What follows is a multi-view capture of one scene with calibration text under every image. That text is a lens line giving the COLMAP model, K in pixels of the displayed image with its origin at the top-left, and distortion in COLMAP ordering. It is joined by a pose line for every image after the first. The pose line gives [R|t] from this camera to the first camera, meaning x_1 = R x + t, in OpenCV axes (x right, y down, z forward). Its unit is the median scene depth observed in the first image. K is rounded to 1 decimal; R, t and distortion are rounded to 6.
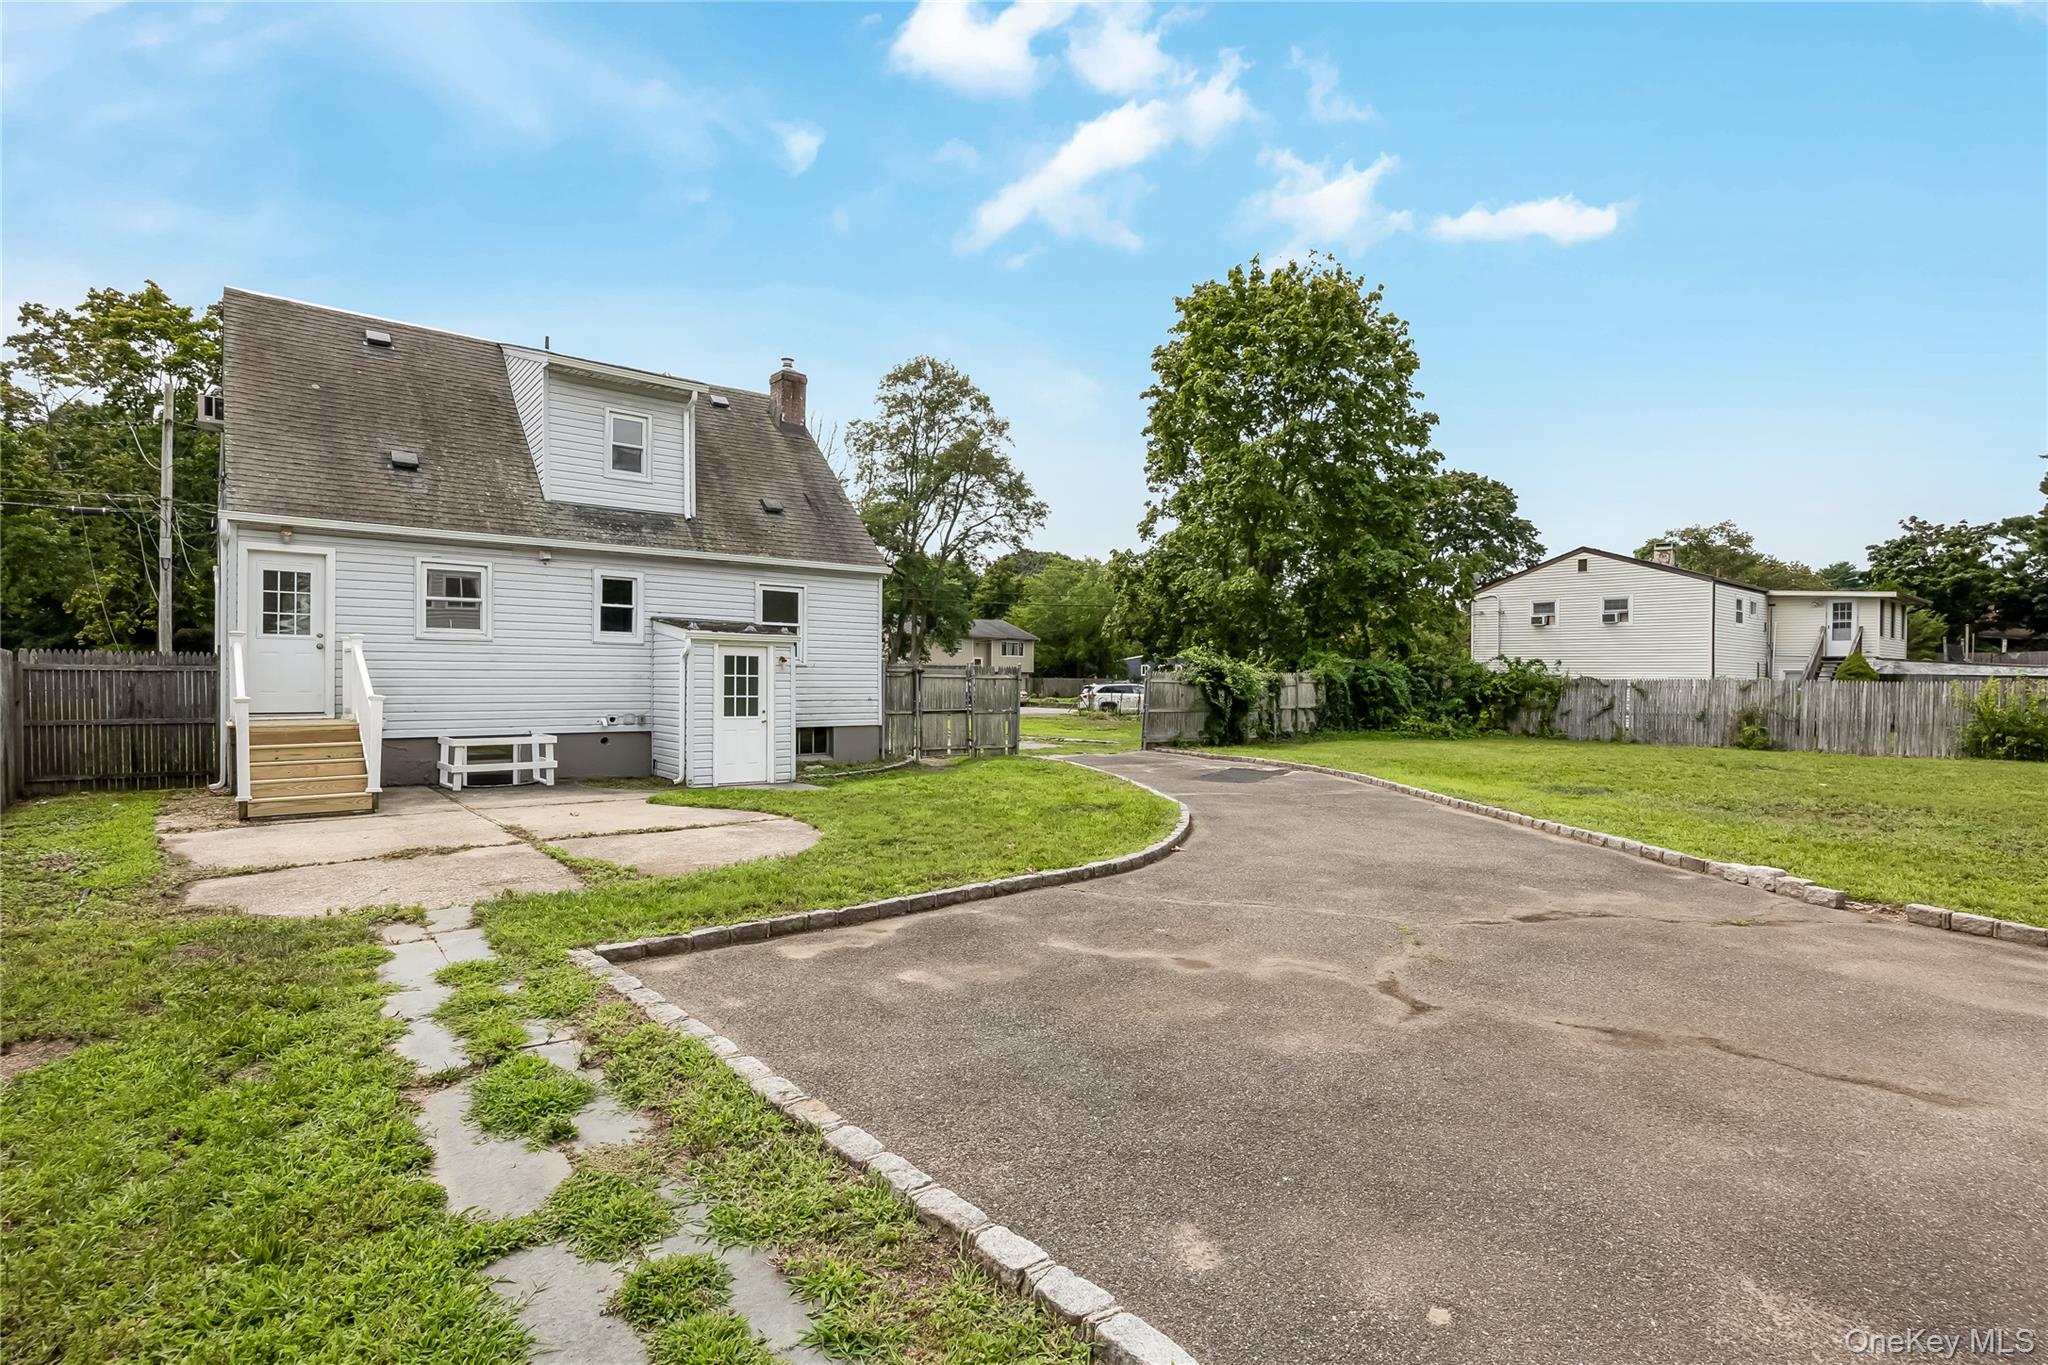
lens RADIAL K [[987.9, 0, 1032.1], [0, 987.9, 680.6], [0, 0, 1]] dist [-0.000411, -0.006965]
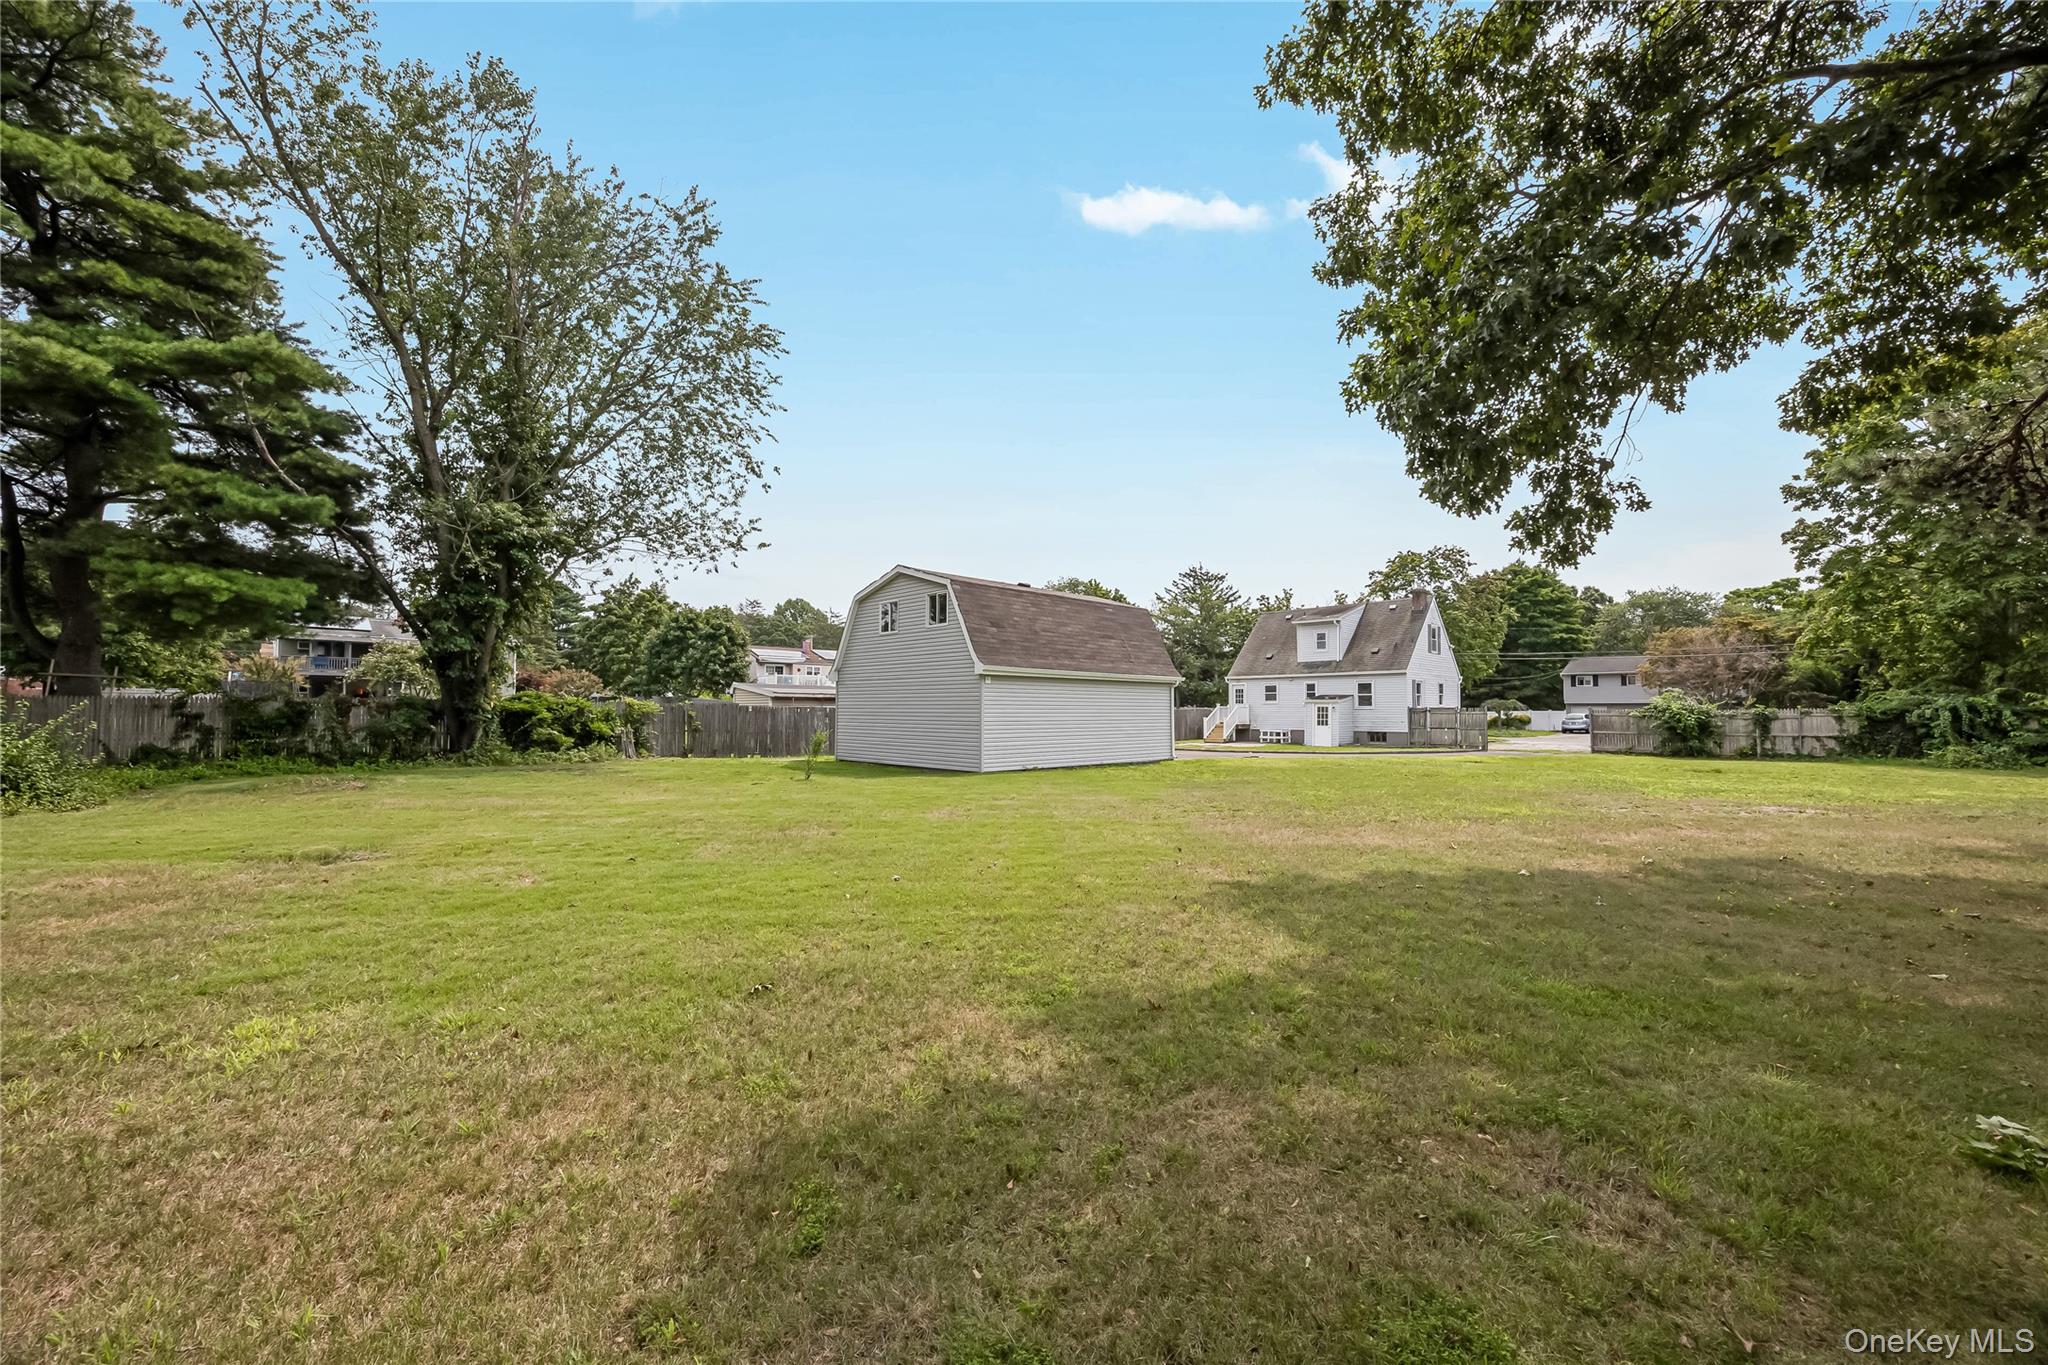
lens RADIAL K [[805.5, 0, 1024.0], [0, 805.5, 682.5], [0, 0, 1]] dist [0.001020, 0.000180]
pose [[0.076875, -0.030033, -0.996588, 2.078448], [0.007552, 0.999535, -0.029539, -0.031960], [0.997012, -0.005255, 0.077066, -0.168643]]
